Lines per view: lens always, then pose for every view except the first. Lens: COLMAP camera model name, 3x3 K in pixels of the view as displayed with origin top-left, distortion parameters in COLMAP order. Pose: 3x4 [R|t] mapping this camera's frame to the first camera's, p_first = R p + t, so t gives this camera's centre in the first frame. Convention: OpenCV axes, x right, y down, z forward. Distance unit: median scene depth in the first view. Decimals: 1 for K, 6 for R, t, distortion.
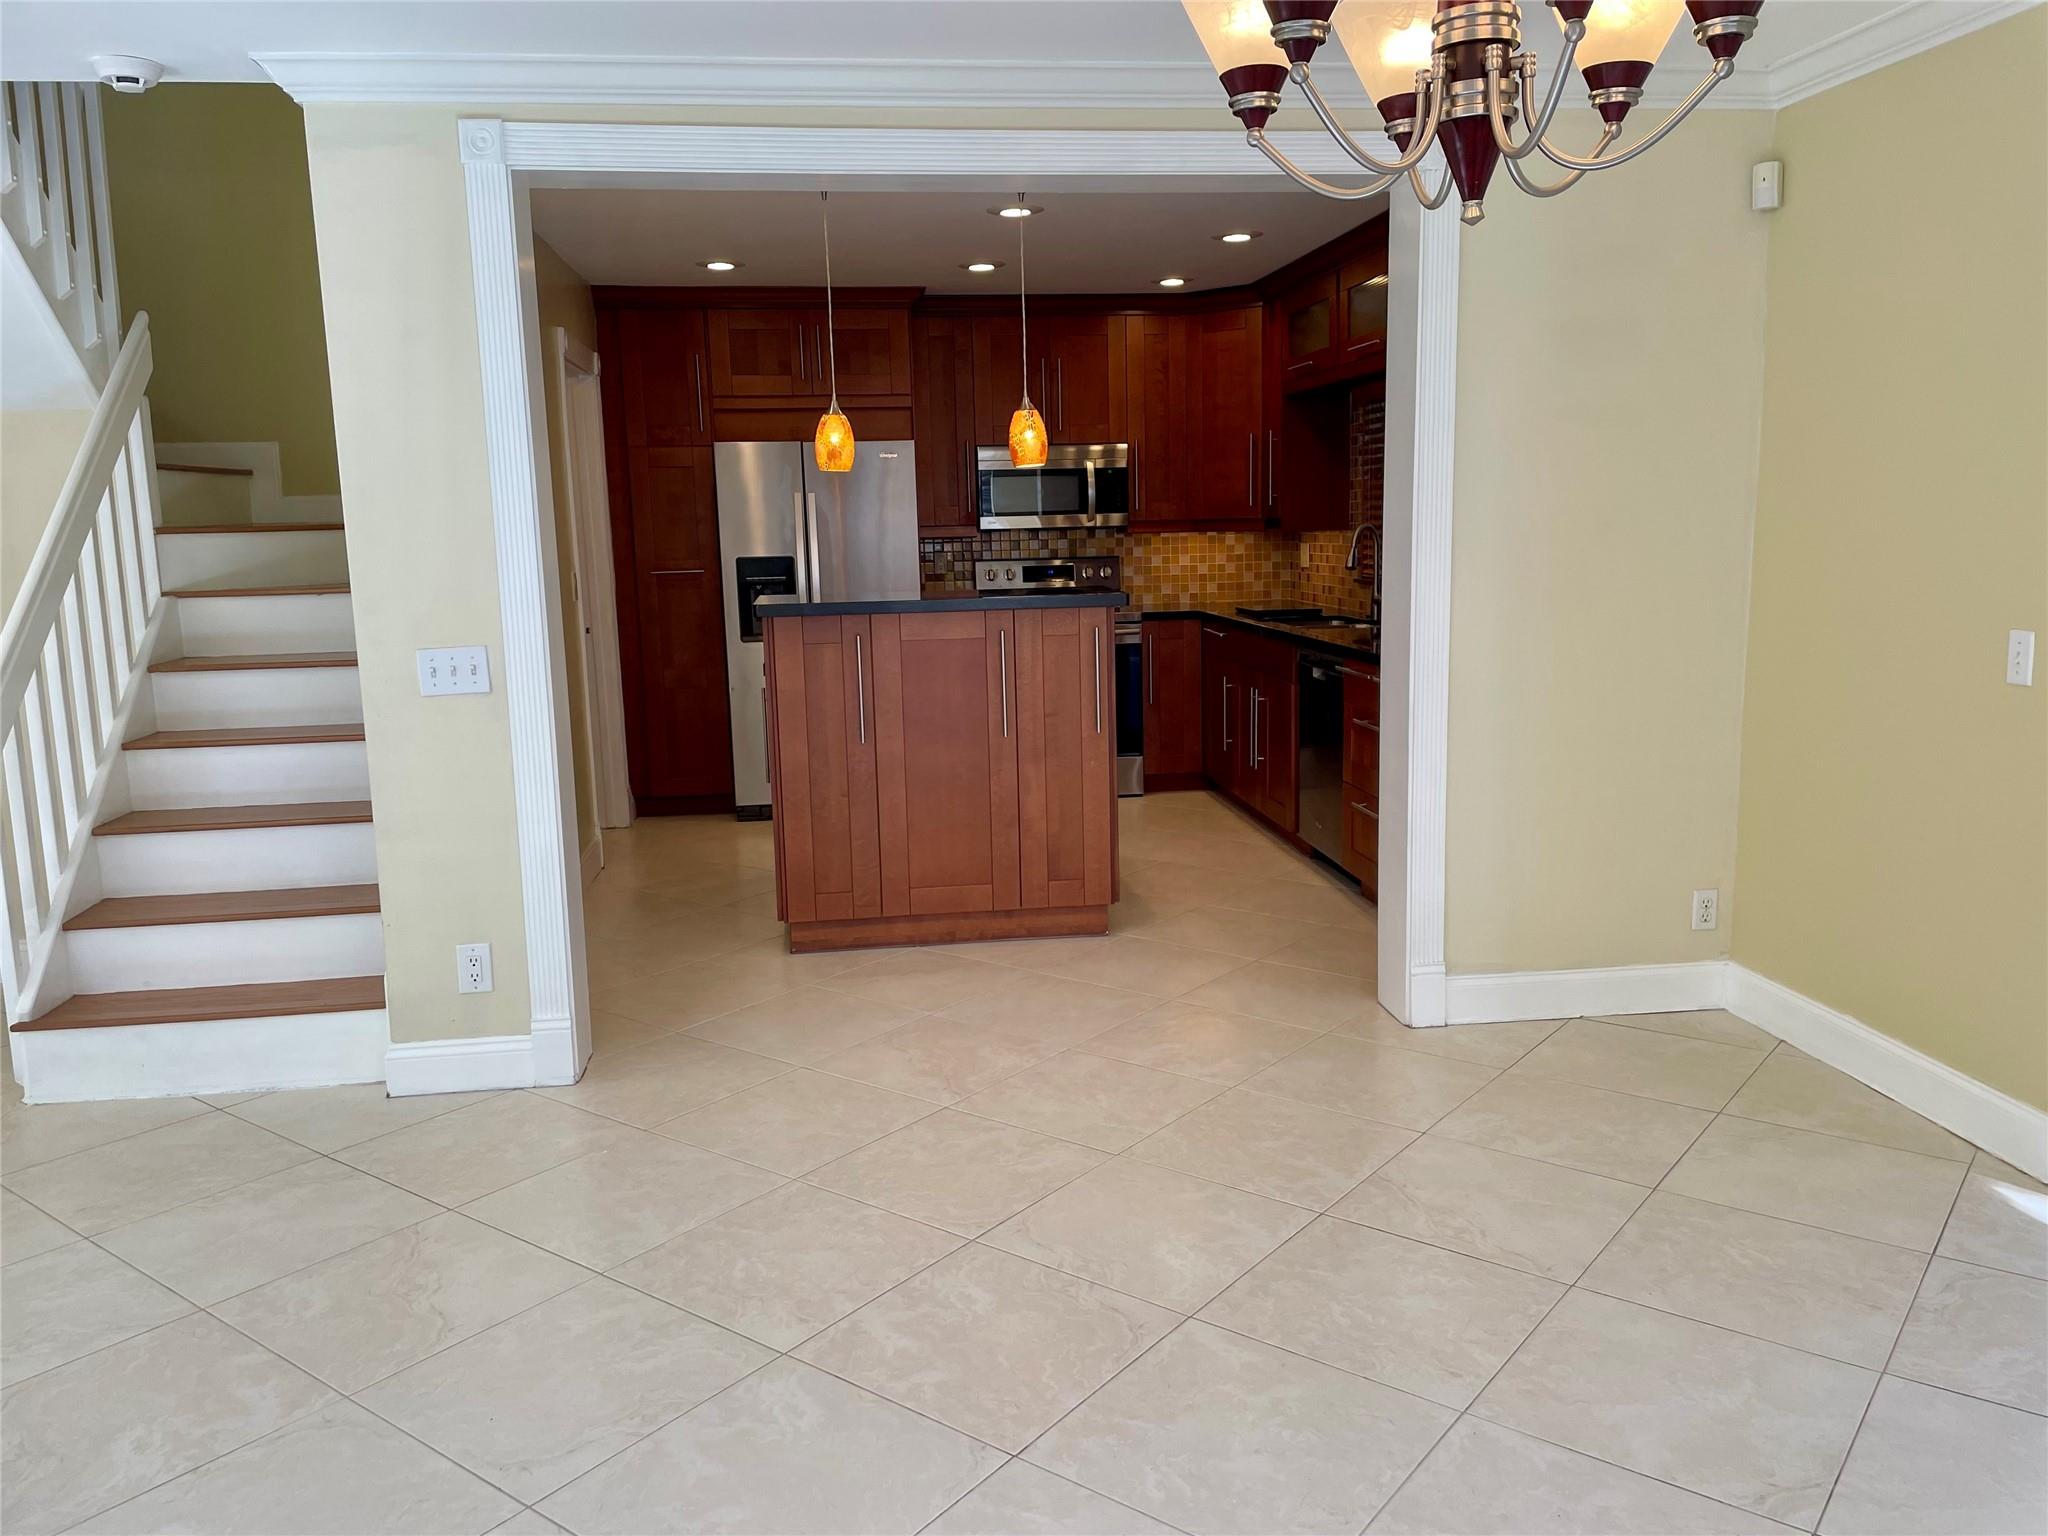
lens RADIAL K [[1557.5, 0, 1024.0], [0, 1557.5, 768.0], [0, 0, 1]] dist [0.135768, -0.176760]
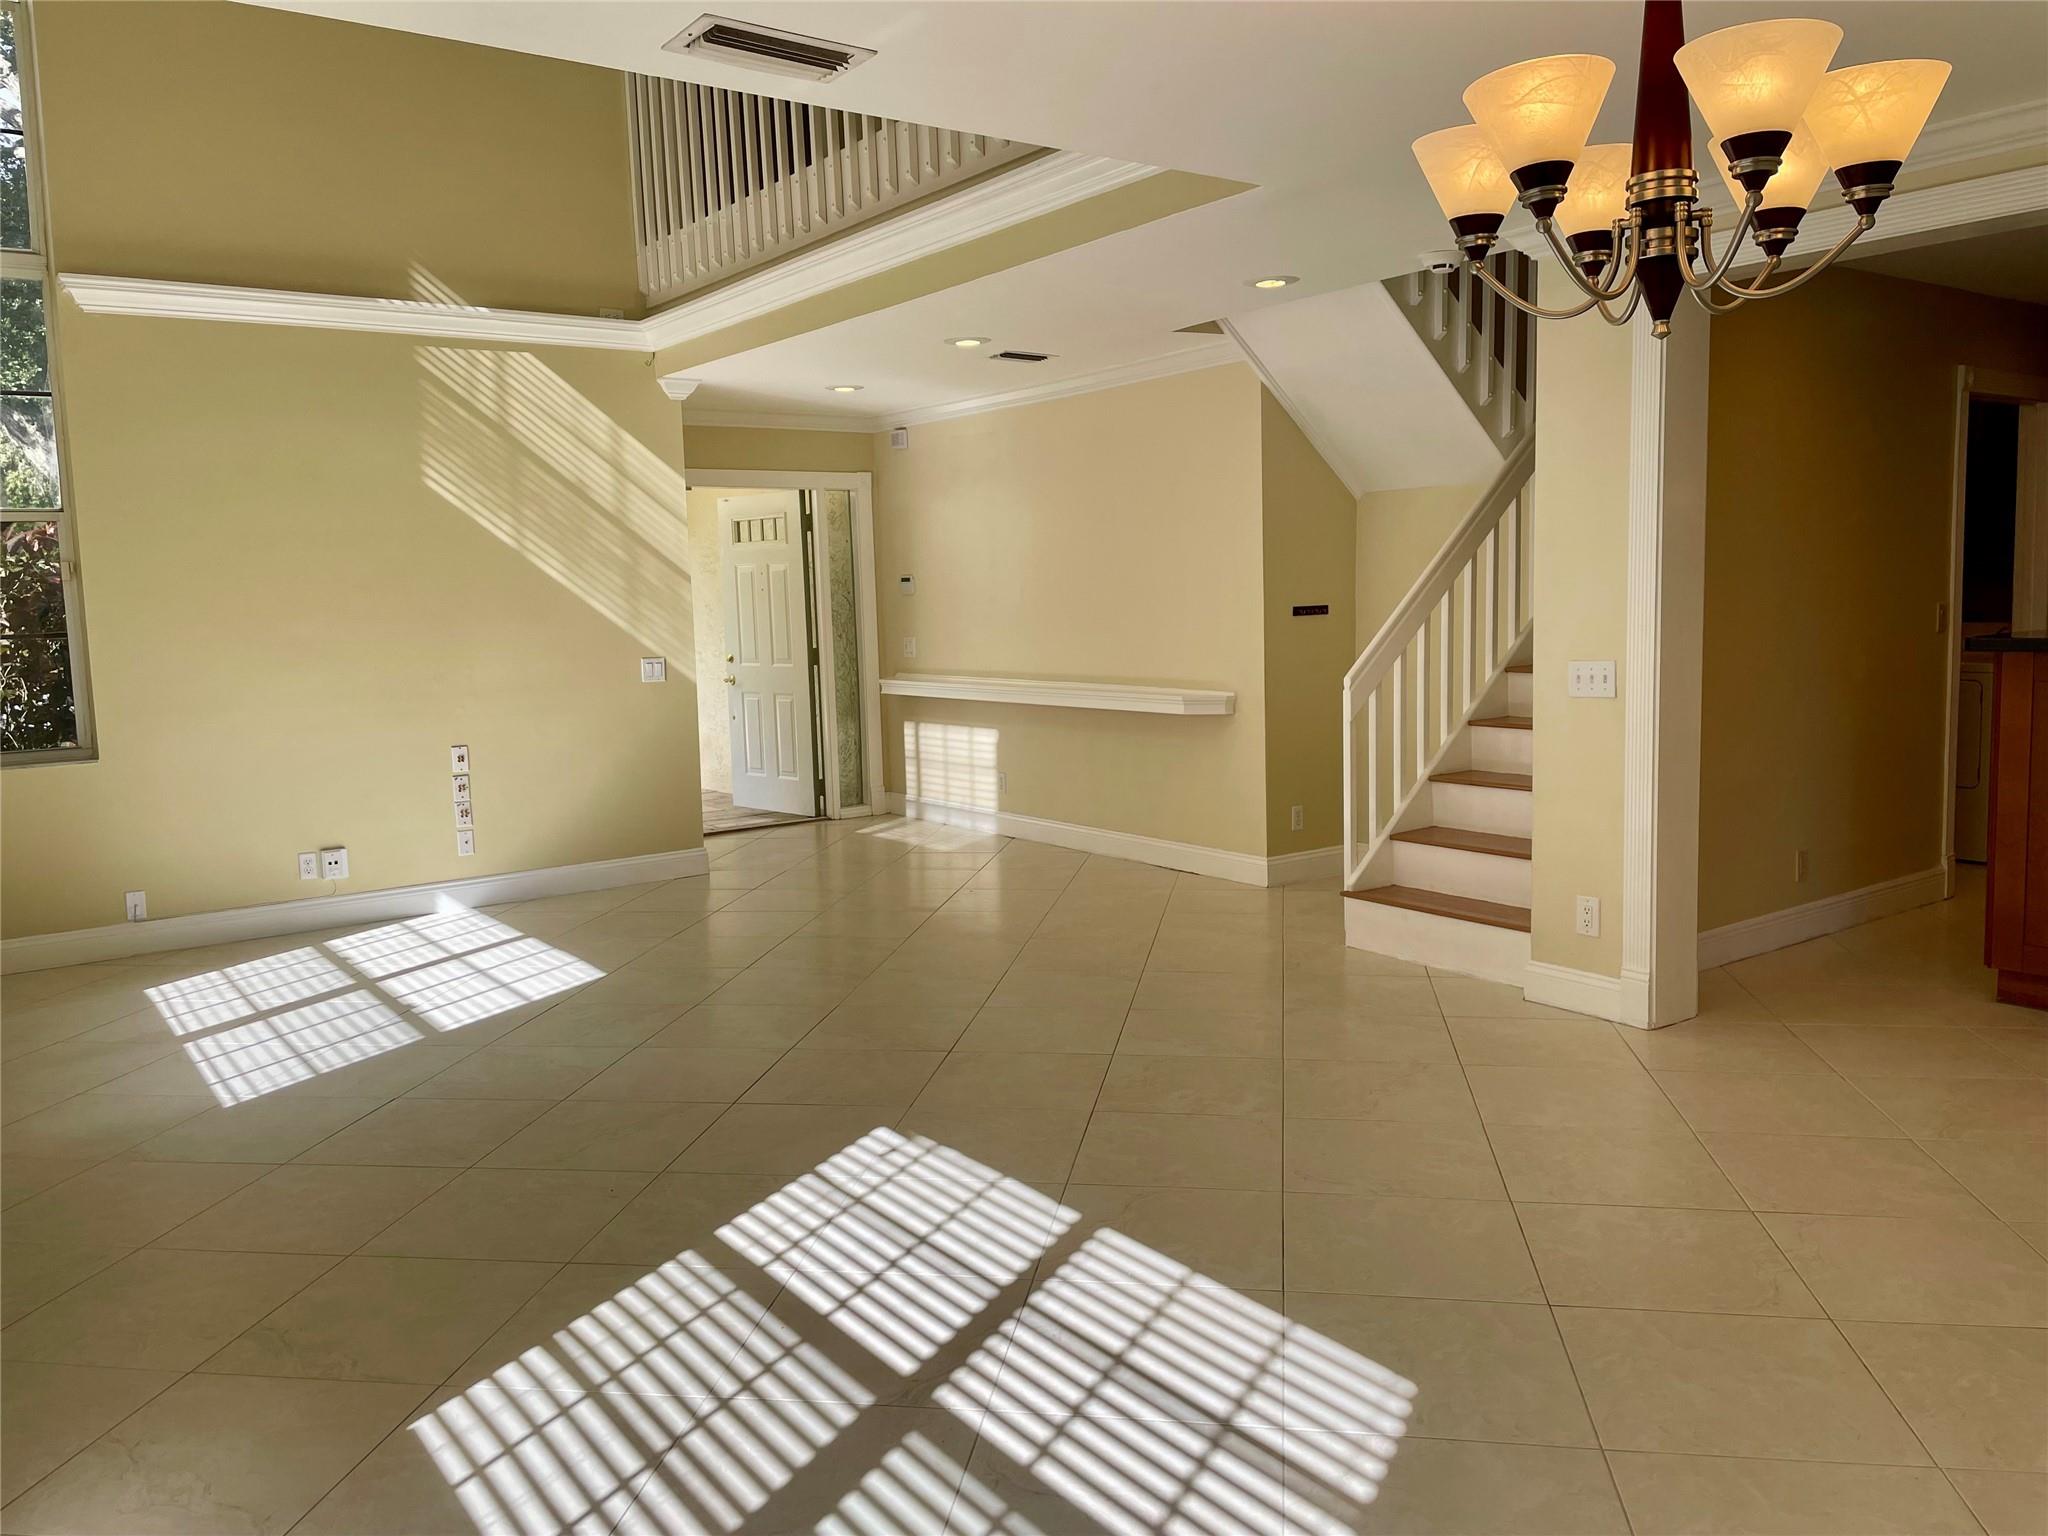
lens RADIAL K [[1557.5, 0, 1024.0], [0, 1557.5, 768.0], [0, 0, 1]] dist [0.135768, -0.176760]
pose [[0.483934, 0.114017, -0.867645, 0.283900], [-0.127421, 0.990090, 0.059037, -0.003864], [0.865778, 0.081986, 0.493666, -0.009710]]
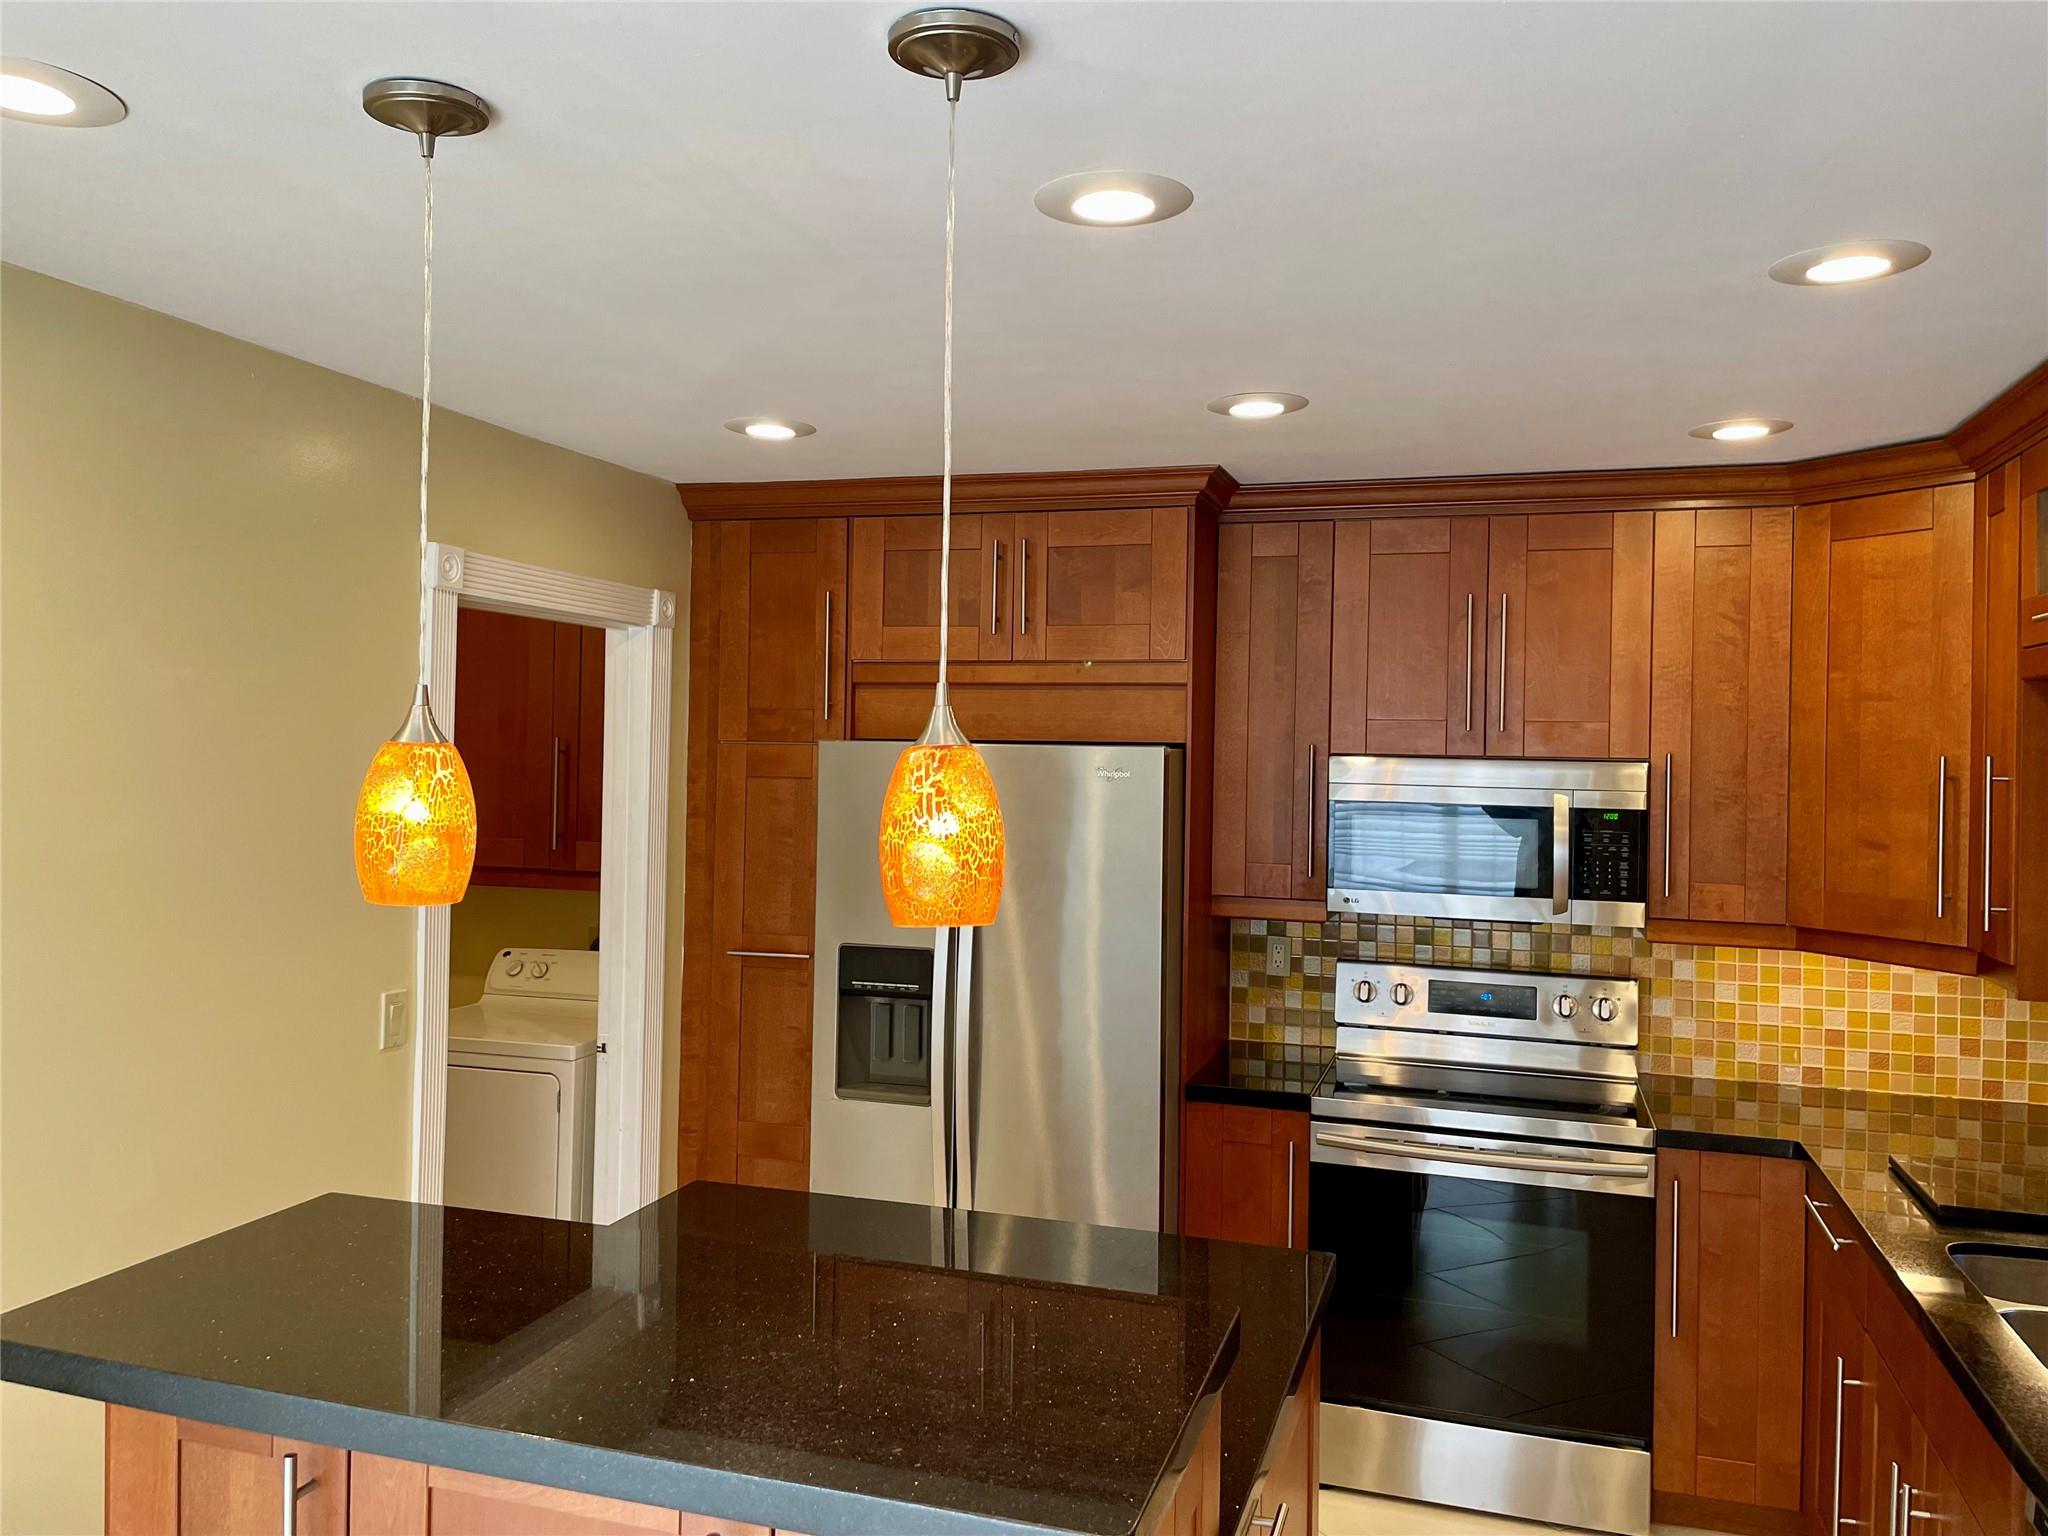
lens RADIAL K [[1557.5, 0, 1024.0], [0, 1557.5, 768.0], [0, 0, 1]] dist [0.135768, -0.176760]
pose [[0.906178, 0.044356, -0.420564, 0.103542], [-0.108483, 0.985588, -0.129799, -0.127800], [0.408745, 0.163245, 0.897930, 0.508896]]
